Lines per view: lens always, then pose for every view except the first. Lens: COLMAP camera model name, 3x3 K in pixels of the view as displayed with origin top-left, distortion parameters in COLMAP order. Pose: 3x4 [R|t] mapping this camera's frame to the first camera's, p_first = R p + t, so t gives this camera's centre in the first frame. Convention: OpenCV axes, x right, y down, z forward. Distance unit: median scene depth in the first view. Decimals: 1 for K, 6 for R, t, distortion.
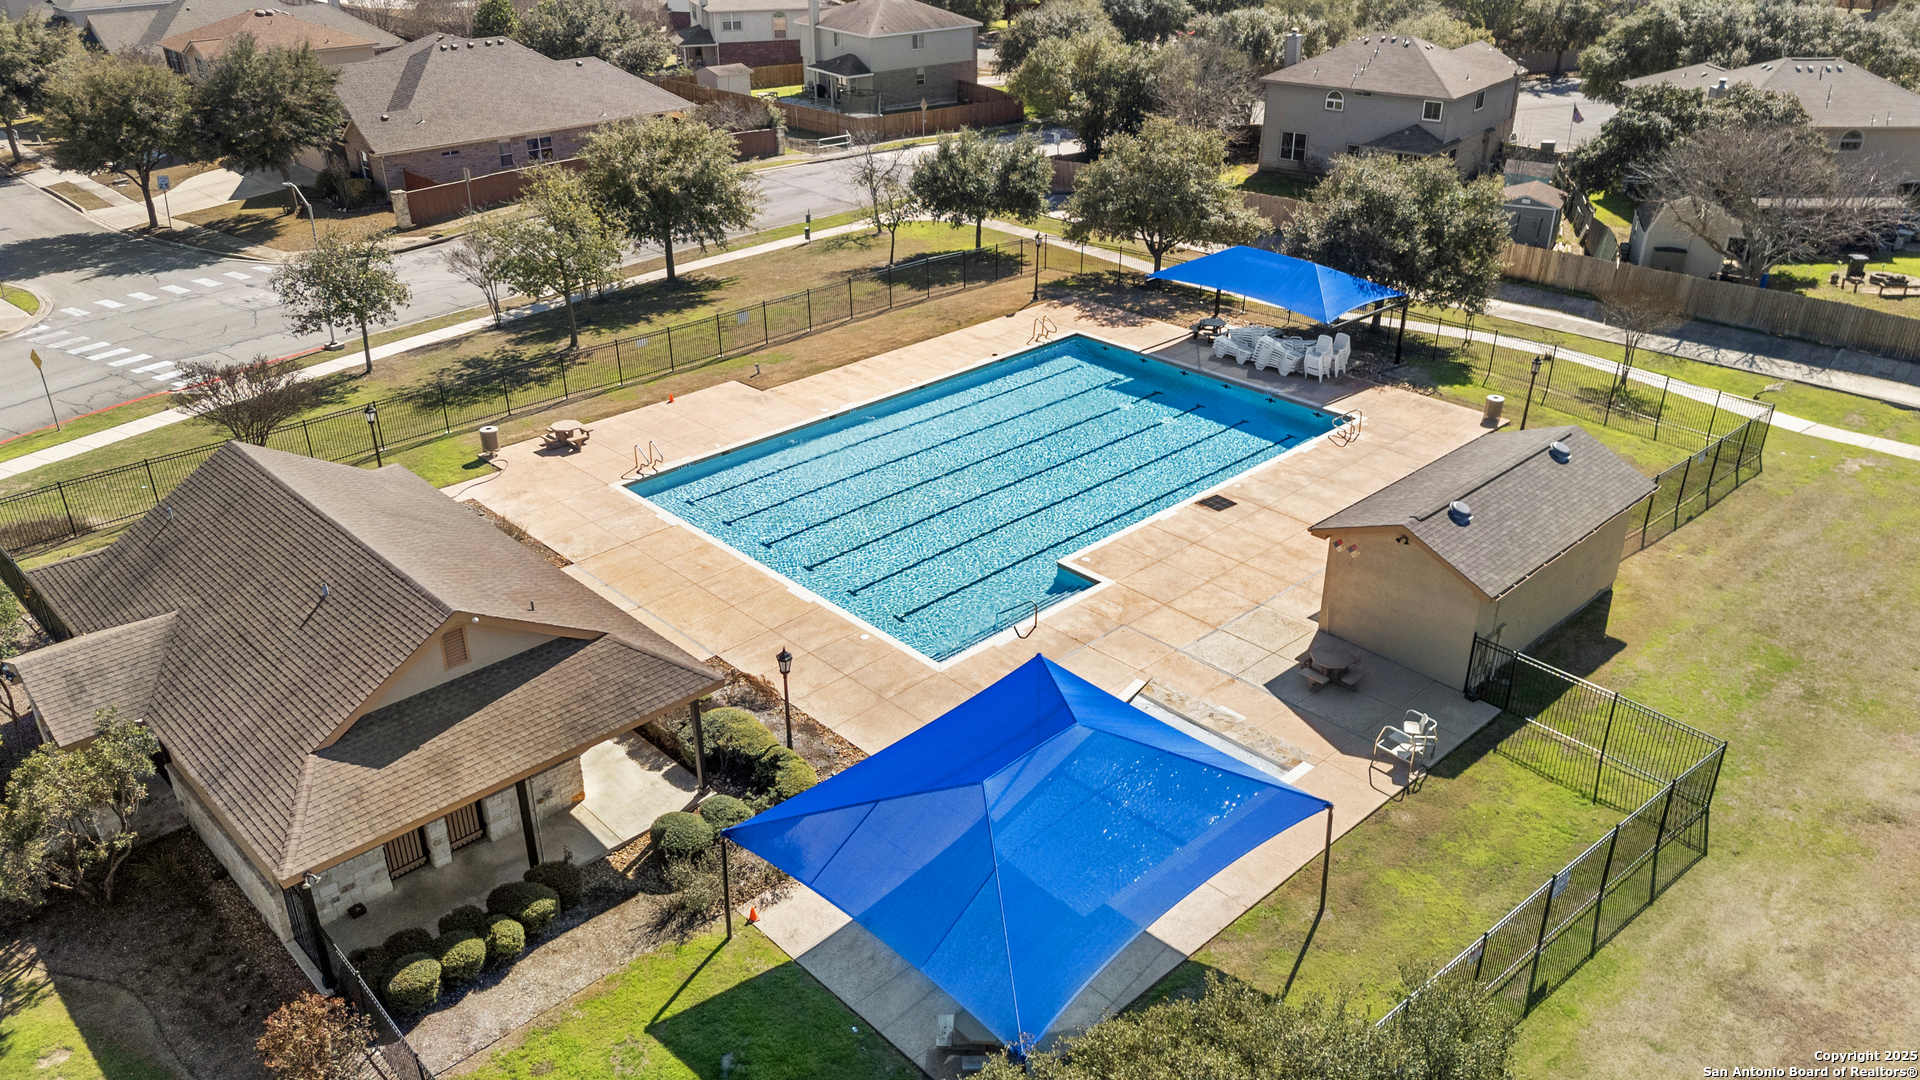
lens RADIAL K [[1433.3, 0, 995.6], [0, 1433.3, 540.6], [0, 0, 1]] dist [0.011788, -0.005019]
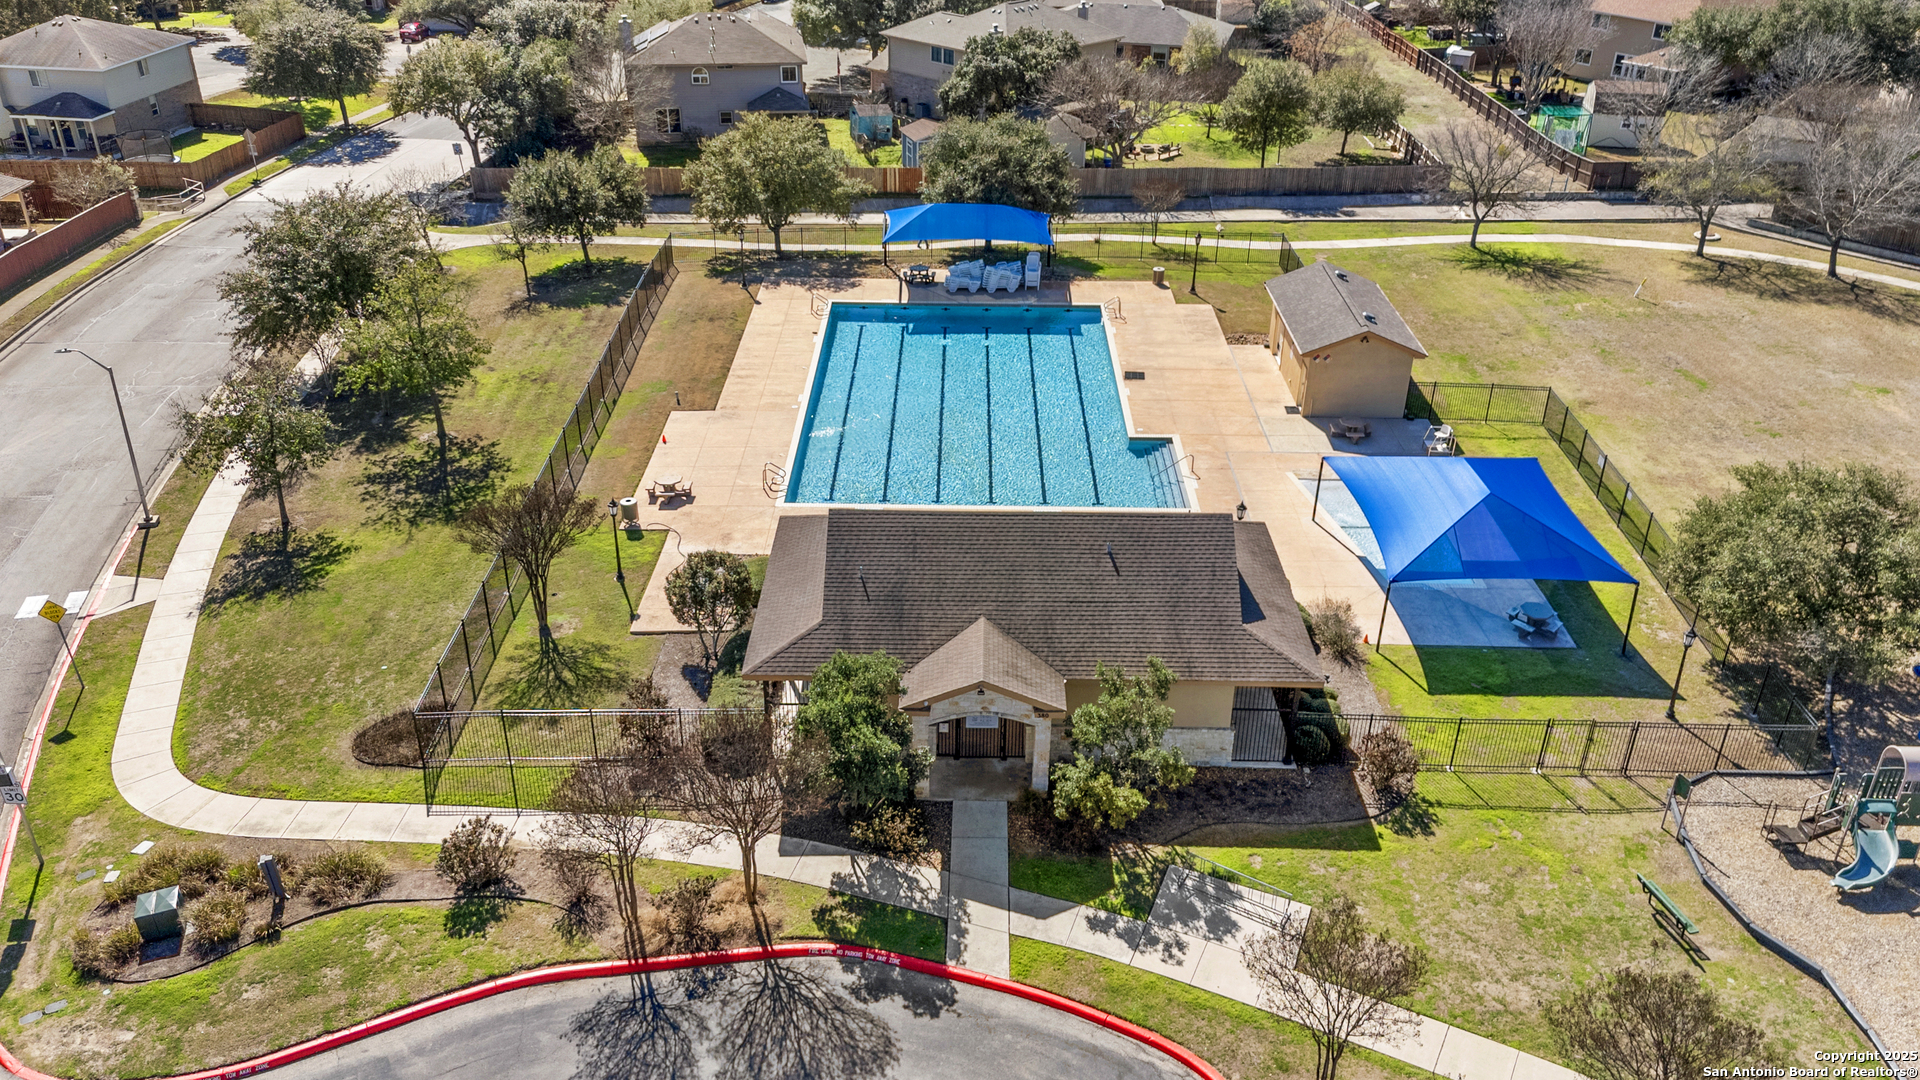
lens RADIAL K [[1433.3, 0, 995.6], [0, 1433.3, 540.6], [0, 0, 1]] dist [0.011788, -0.005019]
pose [[0.693338, -0.339915, 0.635405, -0.665136], [0.307865, 0.936961, 0.165299, -0.111276], [-0.651537, 0.081011, 0.754279, 0.019330]]
